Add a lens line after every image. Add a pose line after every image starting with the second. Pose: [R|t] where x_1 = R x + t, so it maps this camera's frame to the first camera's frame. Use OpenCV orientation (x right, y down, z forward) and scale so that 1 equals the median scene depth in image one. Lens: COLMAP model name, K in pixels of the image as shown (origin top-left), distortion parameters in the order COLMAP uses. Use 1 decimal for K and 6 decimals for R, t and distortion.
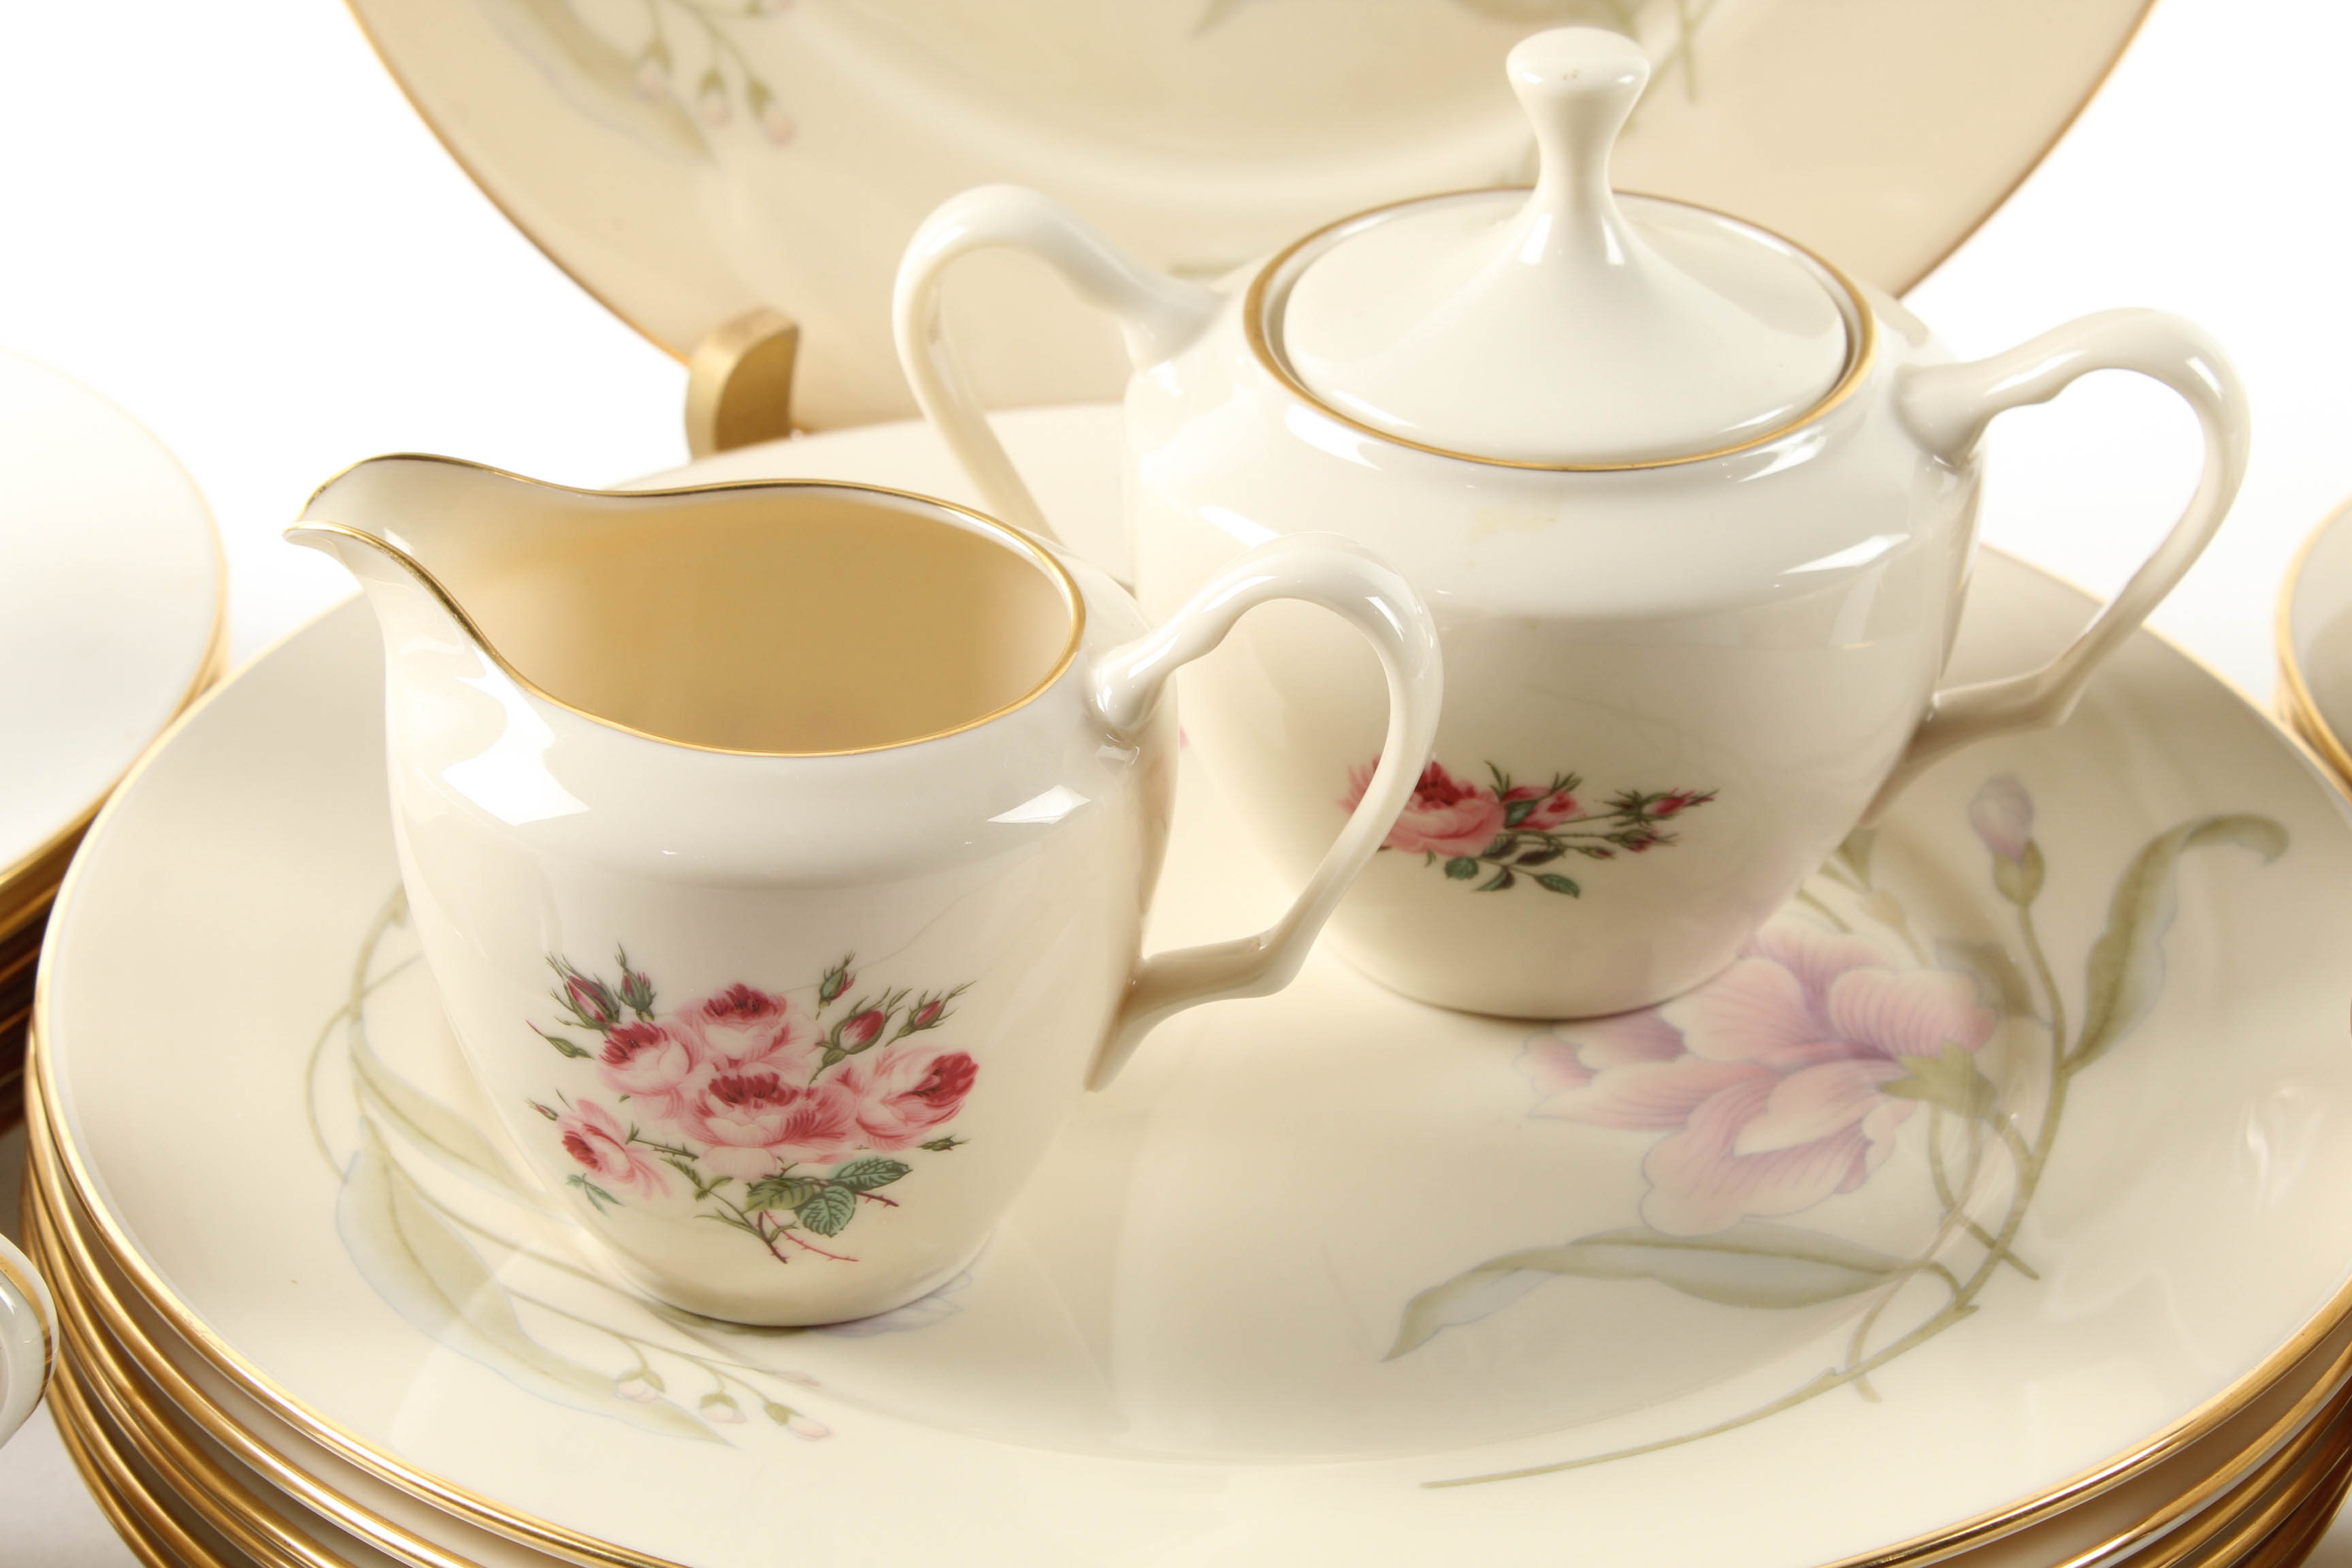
lens RADIAL K [[5978.0, 0, 1176.0], [0, 5978.0, 784.0], [0, 0, 1]] dist [0.089764, 0.305134]
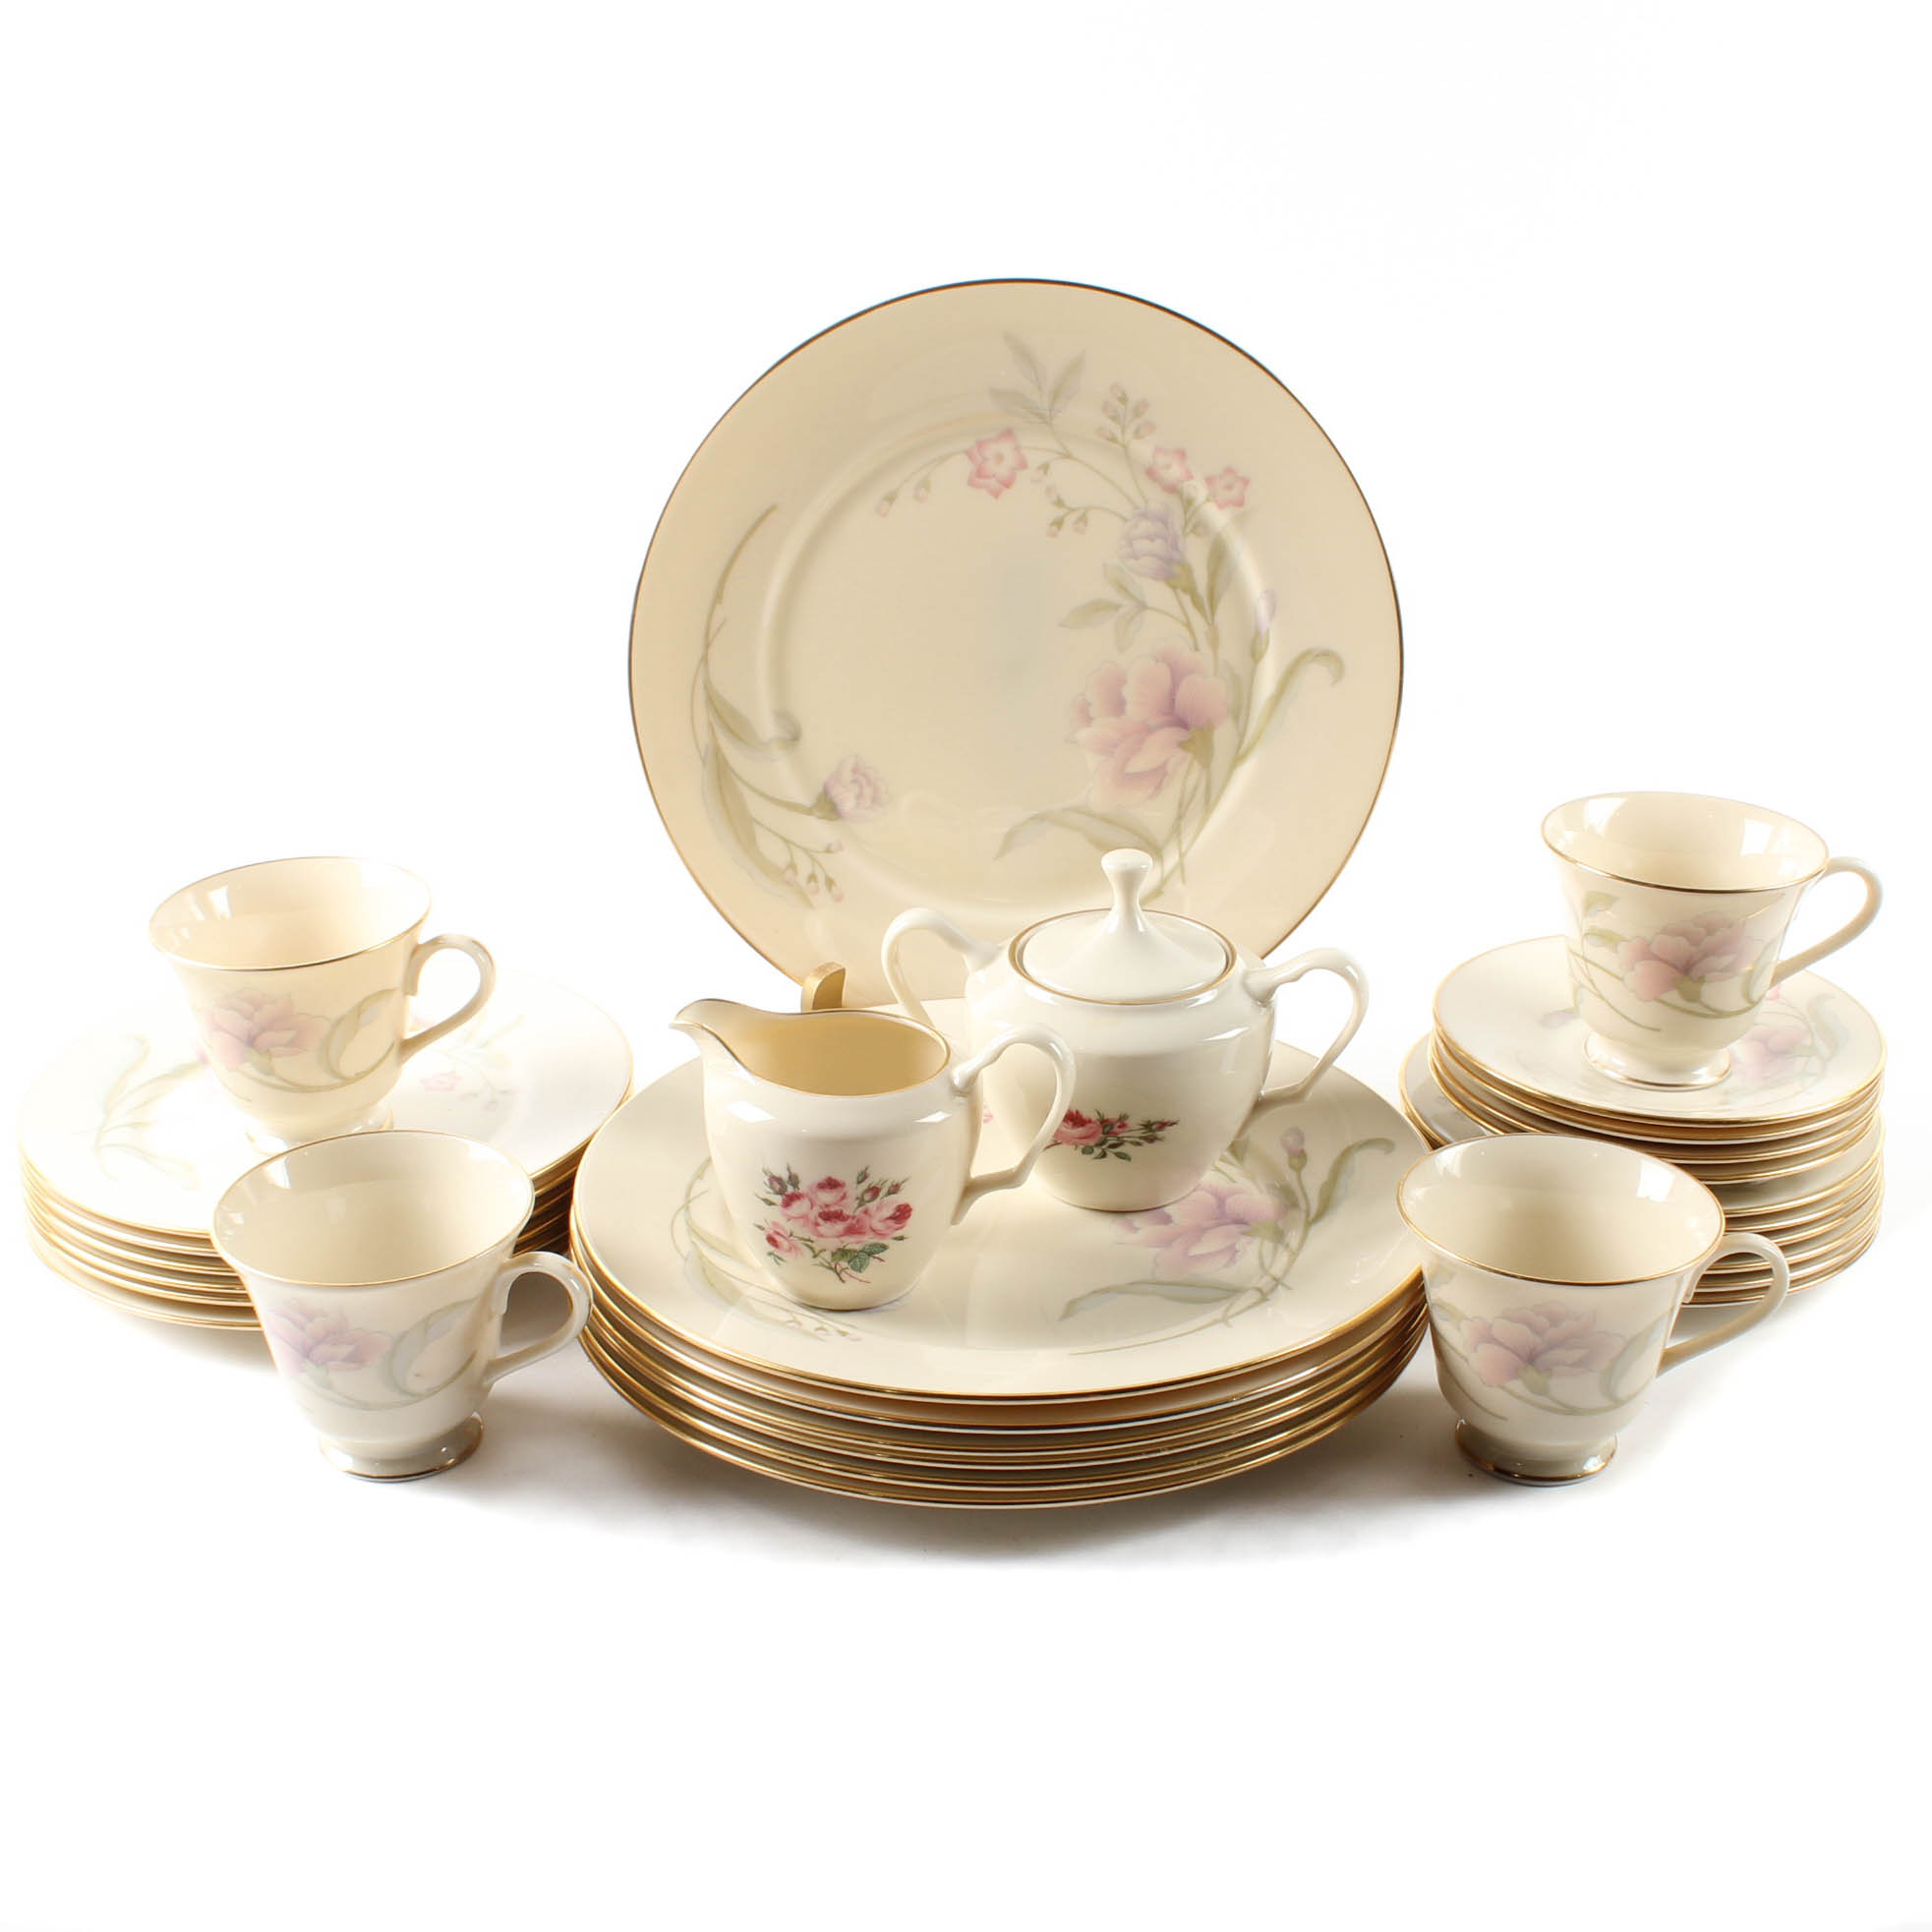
lens RADIAL K [[2964.1, 0, 966.0], [0, 2964.1, 966.0], [0, 0, 1]] dist [-0.134467, -0.041913]
pose [[0.999867, -0.004681, -0.015612, 0.013369], [0.003087, 0.994918, -0.100639, 0.066958], [0.016004, 0.100577, 0.994801, -0.370484]]
